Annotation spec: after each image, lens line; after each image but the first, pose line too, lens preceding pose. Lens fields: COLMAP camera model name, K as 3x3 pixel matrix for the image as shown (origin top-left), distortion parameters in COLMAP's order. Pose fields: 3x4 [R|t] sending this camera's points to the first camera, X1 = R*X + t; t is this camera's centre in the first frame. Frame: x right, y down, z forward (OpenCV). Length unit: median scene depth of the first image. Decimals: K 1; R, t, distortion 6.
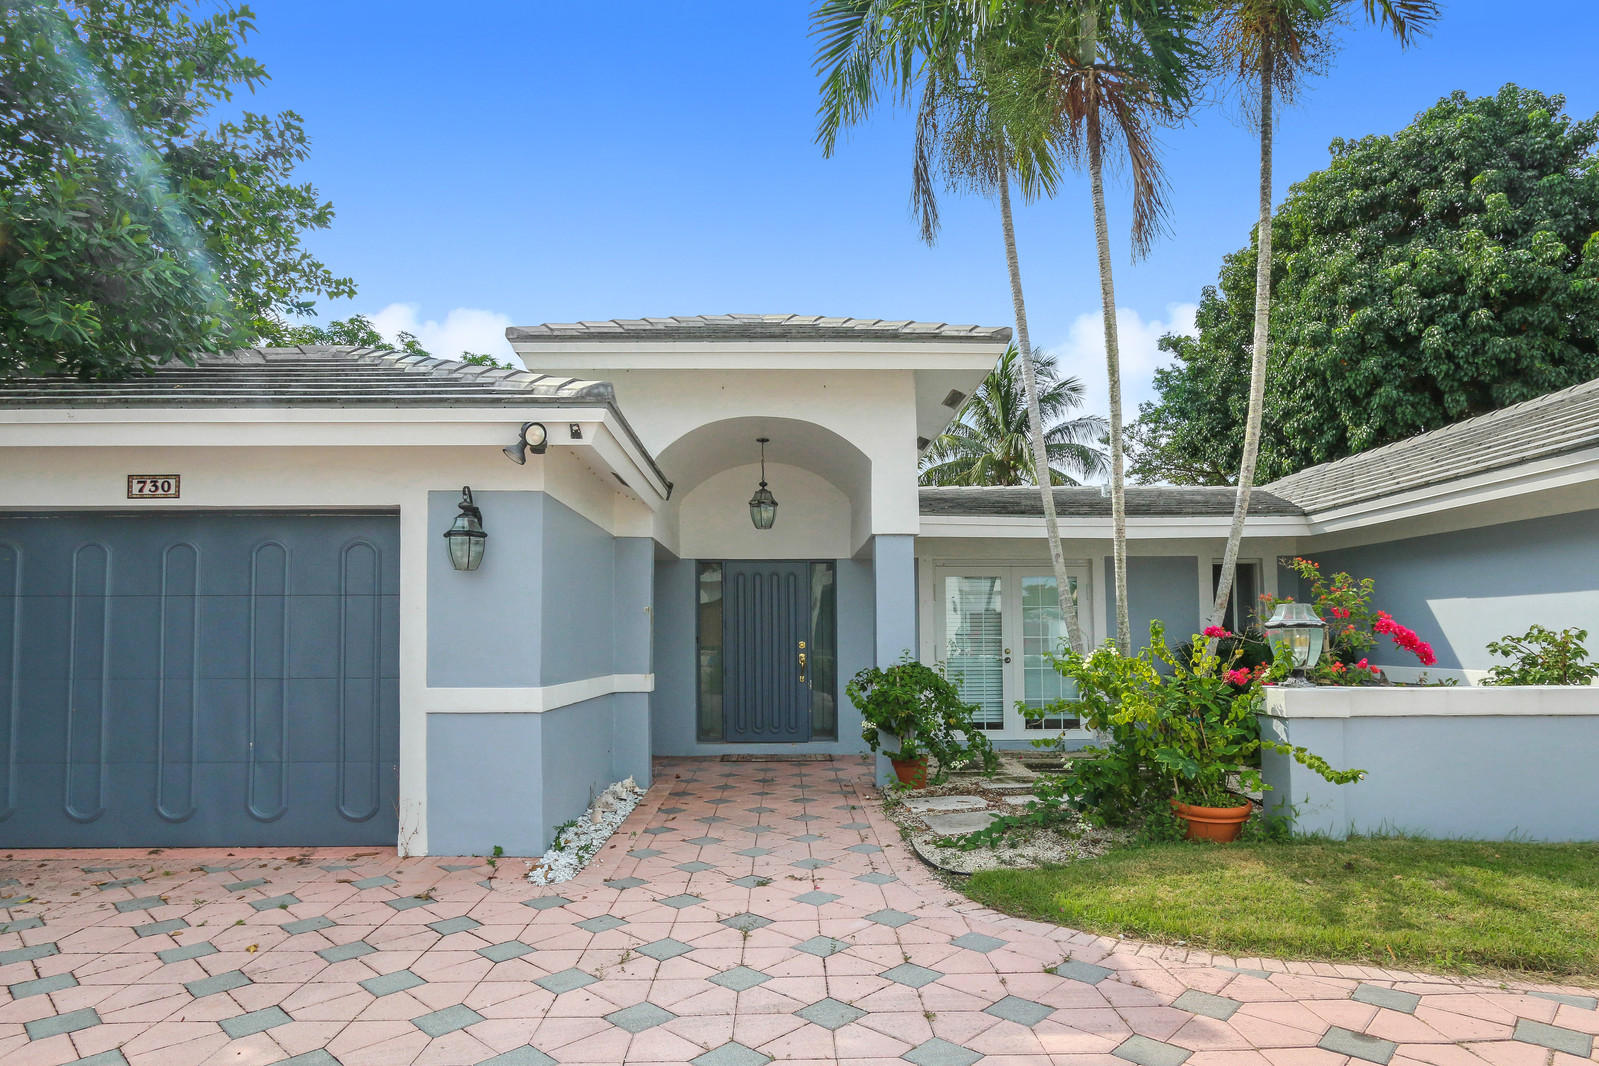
lens RADIAL K [[991.4, 0, 845.0], [0, 991.4, 568.9], [0, 0, 1]] dist [-0.008209, -0.001480]
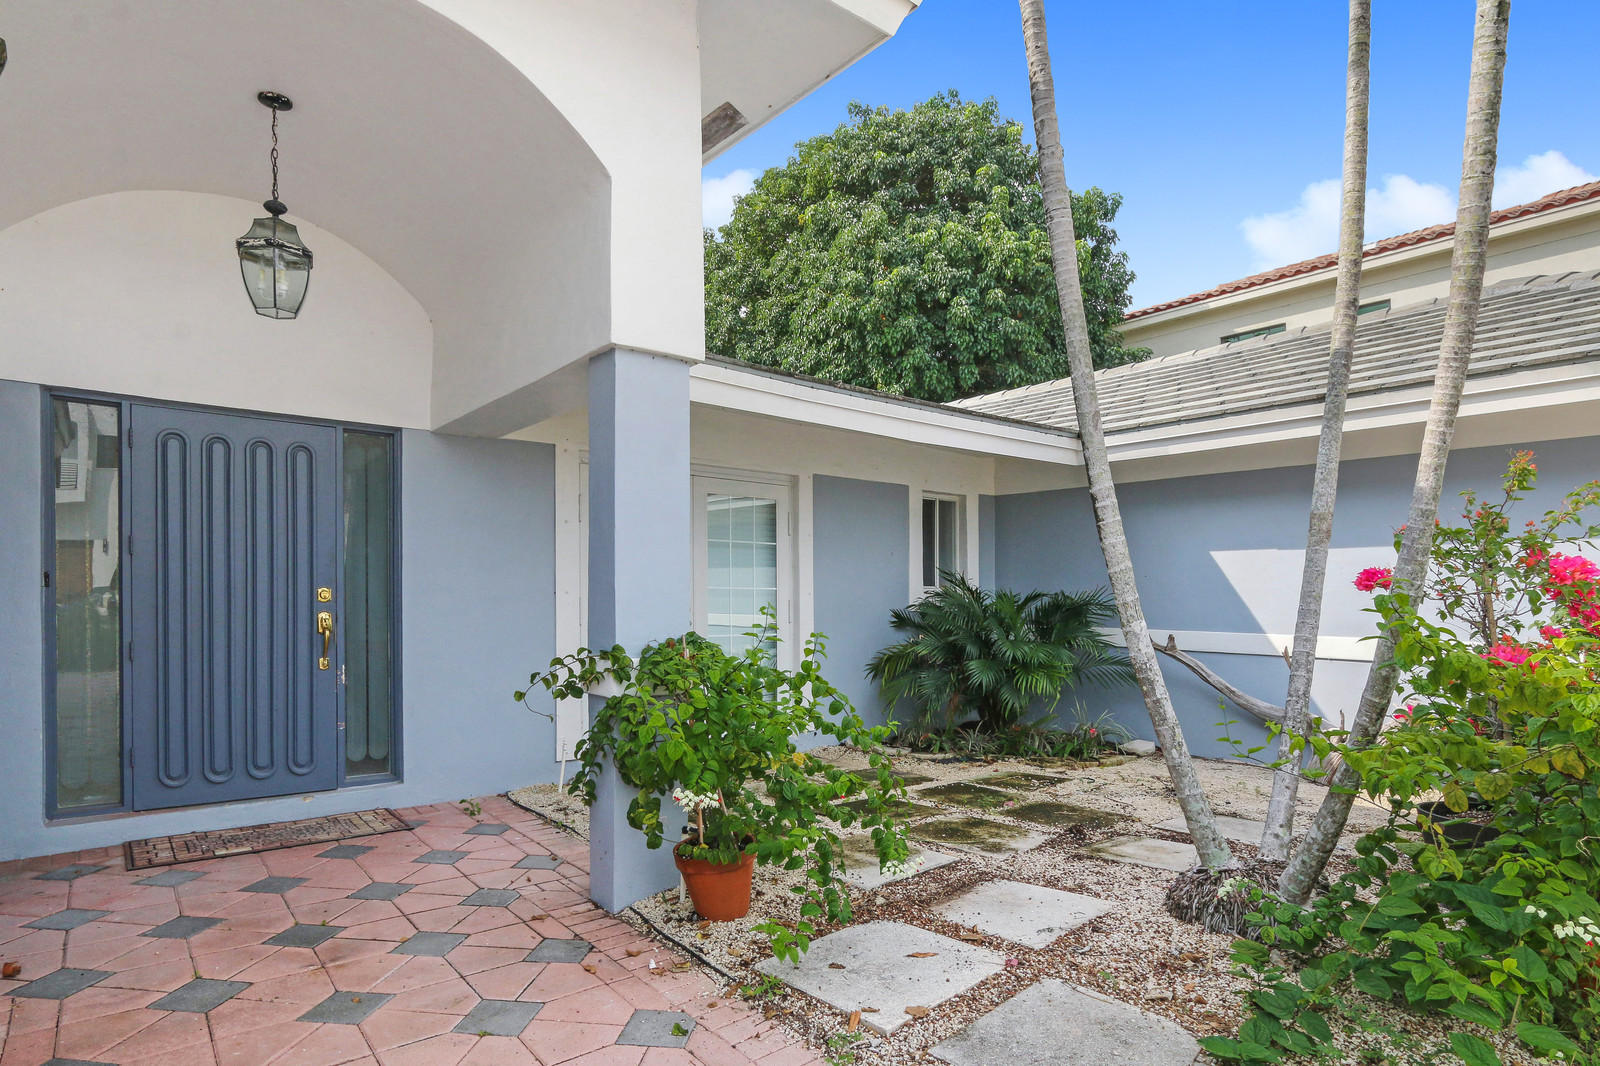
lens RADIAL K [[868.6, 0, 803.0], [0, 868.6, 595.5], [0, 0, 1]] dist [-0.002061, -0.000328]
pose [[0.808030, 0.013241, 0.588993, -0.071915], [-0.055318, 0.997036, 0.053477, 0.028196], [-0.586539, -0.075793, 0.806367, 0.350735]]
